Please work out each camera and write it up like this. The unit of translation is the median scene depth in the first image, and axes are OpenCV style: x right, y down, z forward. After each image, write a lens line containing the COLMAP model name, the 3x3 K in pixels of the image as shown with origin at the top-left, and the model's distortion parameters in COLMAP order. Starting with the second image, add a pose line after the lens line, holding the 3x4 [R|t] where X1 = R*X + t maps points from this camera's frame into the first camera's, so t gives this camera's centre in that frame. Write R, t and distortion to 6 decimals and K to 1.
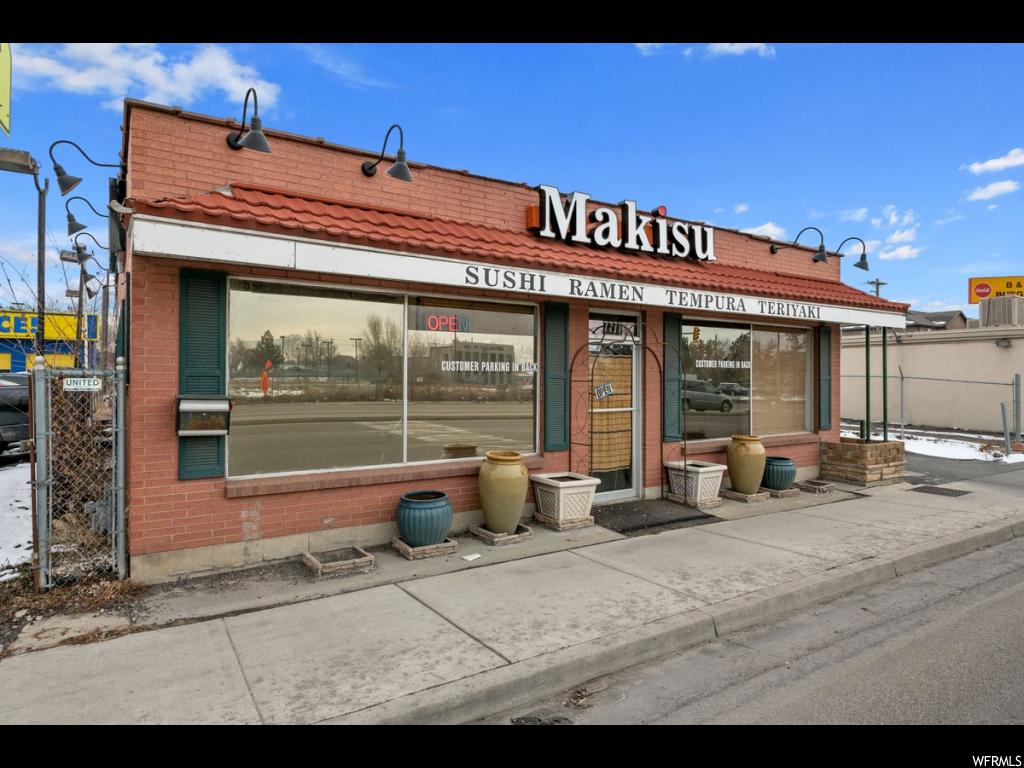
lens RADIAL K [[606.1, 0, 515.0], [0, 606.1, 377.9], [0, 0, 1]] dist [0.006240, 0.000372]
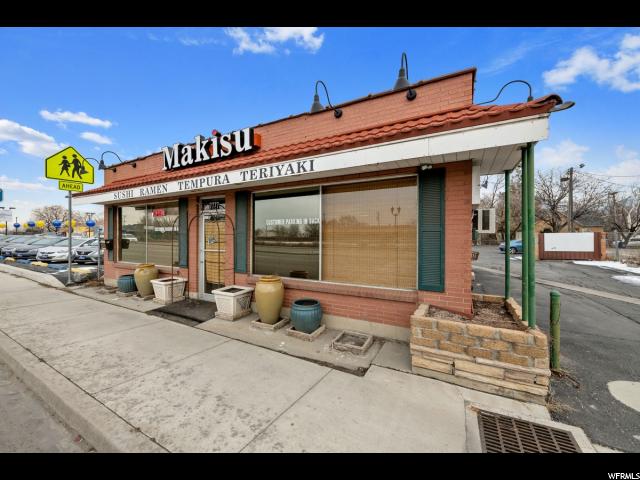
lens RADIAL K [[256.7, 0, 317.9], [0, 256.7, 238.2], [0, 0, 1]] dist [0.001025, -0.000185]
pose [[0.469002, -0.002237, -0.883194, 0.983932], [-0.000966, 0.999995, -0.003046, 0.016357], [0.883197, 0.002282, 0.468998, 0.906909]]
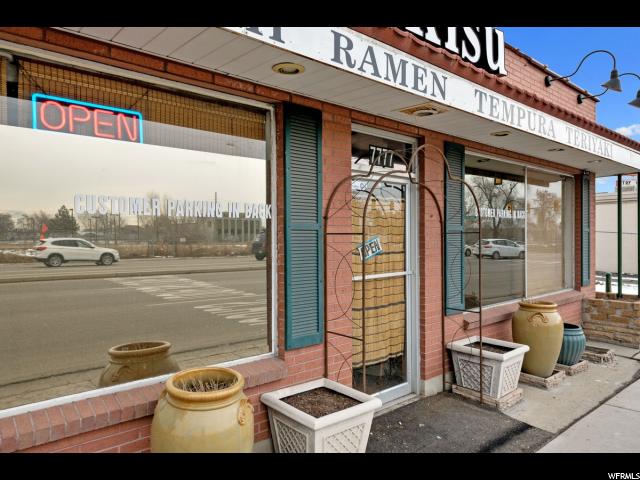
lens RADIAL K [[447.9, 0, 325.0], [0, 447.9, 240.2], [0, 0, 1]] dist [-0.010326, -0.001428]
pose [[0.989841, -0.011788, 0.141691, 0.023231], [0.010819, 0.999913, 0.007608, 0.007490], [-0.141768, -0.005998, 0.989882, 0.501573]]
